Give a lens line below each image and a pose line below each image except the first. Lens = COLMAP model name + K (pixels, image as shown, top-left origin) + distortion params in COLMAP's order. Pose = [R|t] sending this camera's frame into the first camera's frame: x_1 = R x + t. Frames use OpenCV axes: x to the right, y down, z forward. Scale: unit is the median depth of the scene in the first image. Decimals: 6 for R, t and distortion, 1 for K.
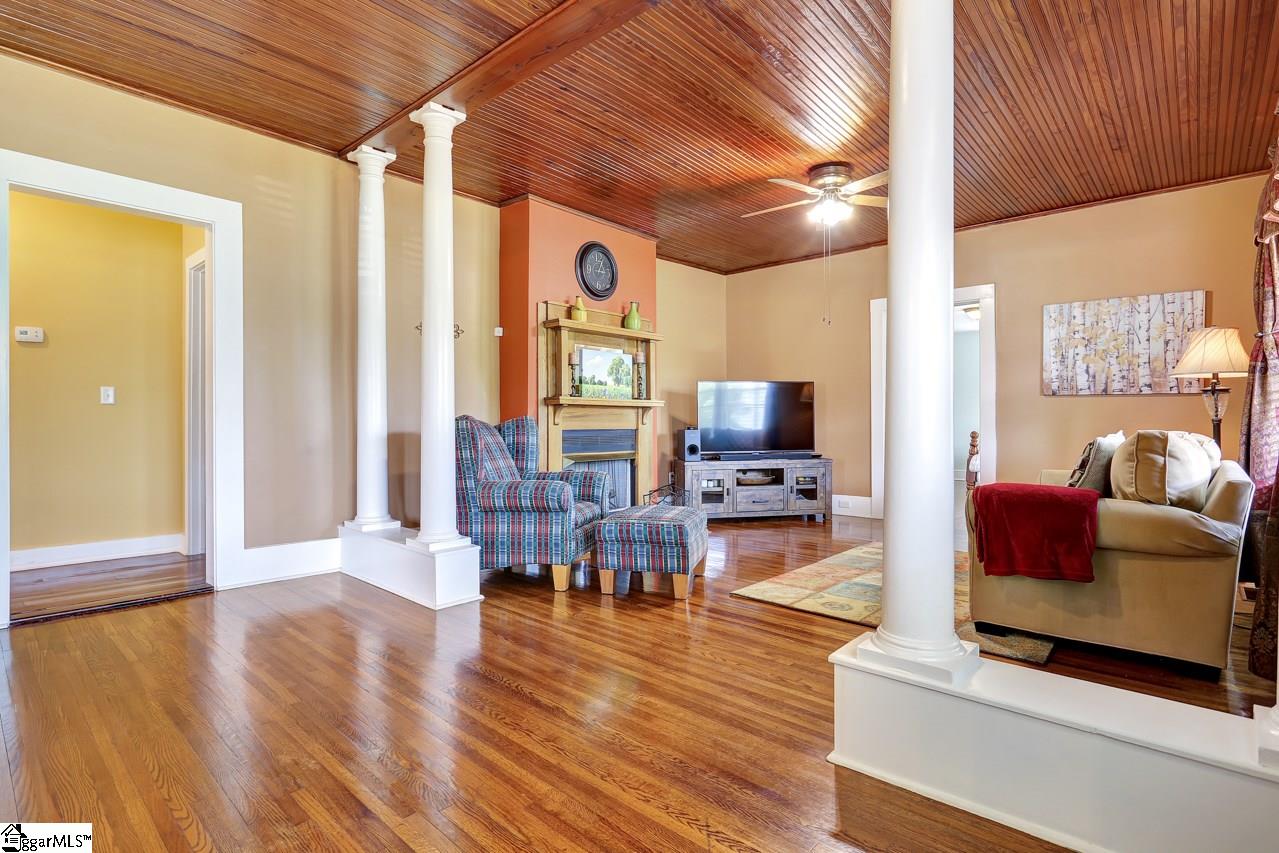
lens RADIAL K [[638.7, 0, 639.5], [0, 638.7, 426.5], [0, 0, 1]] dist [-0.001282, 0.000022]
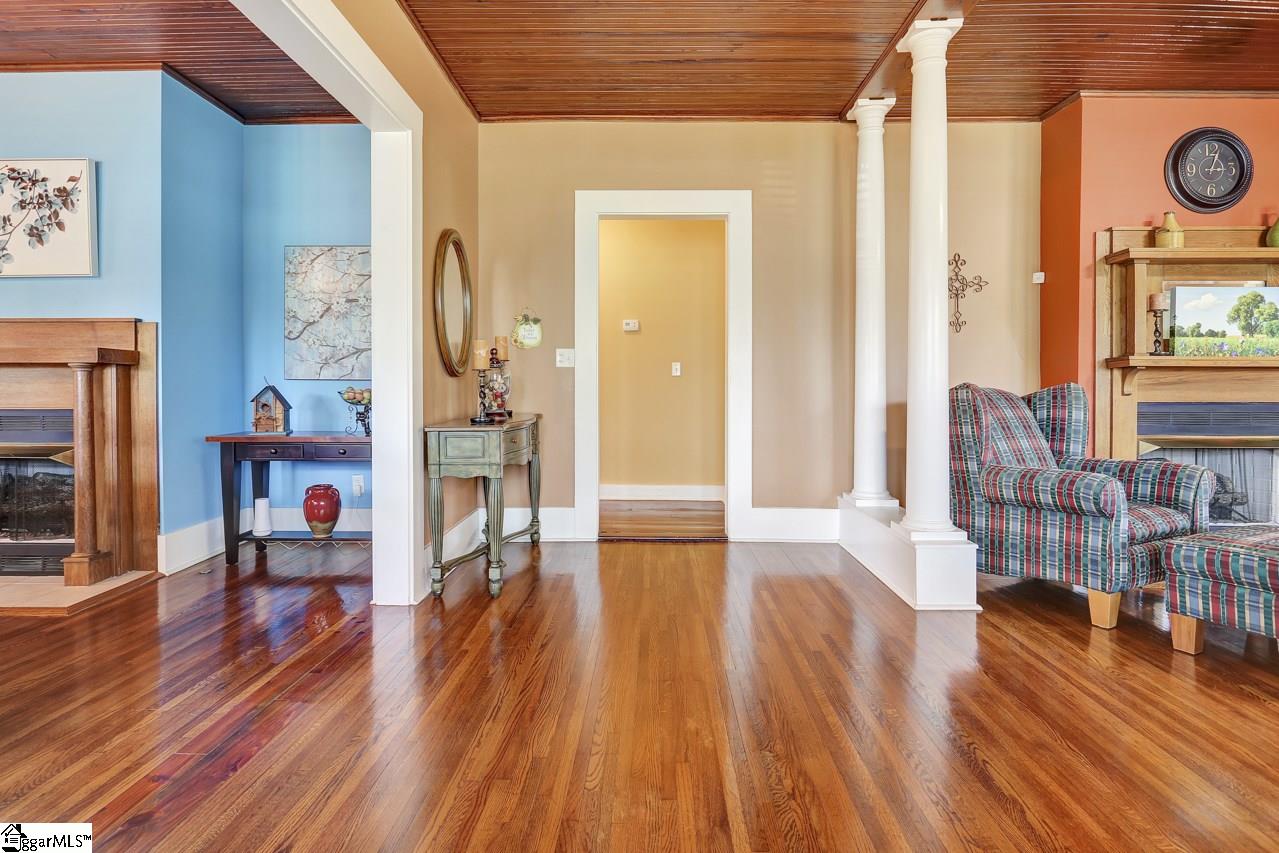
lens RADIAL K [[640.2, 0, 635.2], [0, 640.2, 395.1], [0, 0, 1]] dist [-0.001118, 0.000686]
pose [[0.654001, 0.006849, -0.756463, 0.057867], [-0.006009, 0.999975, 0.003858, -0.002316], [0.756470, 0.002022, 0.654025, 0.101554]]
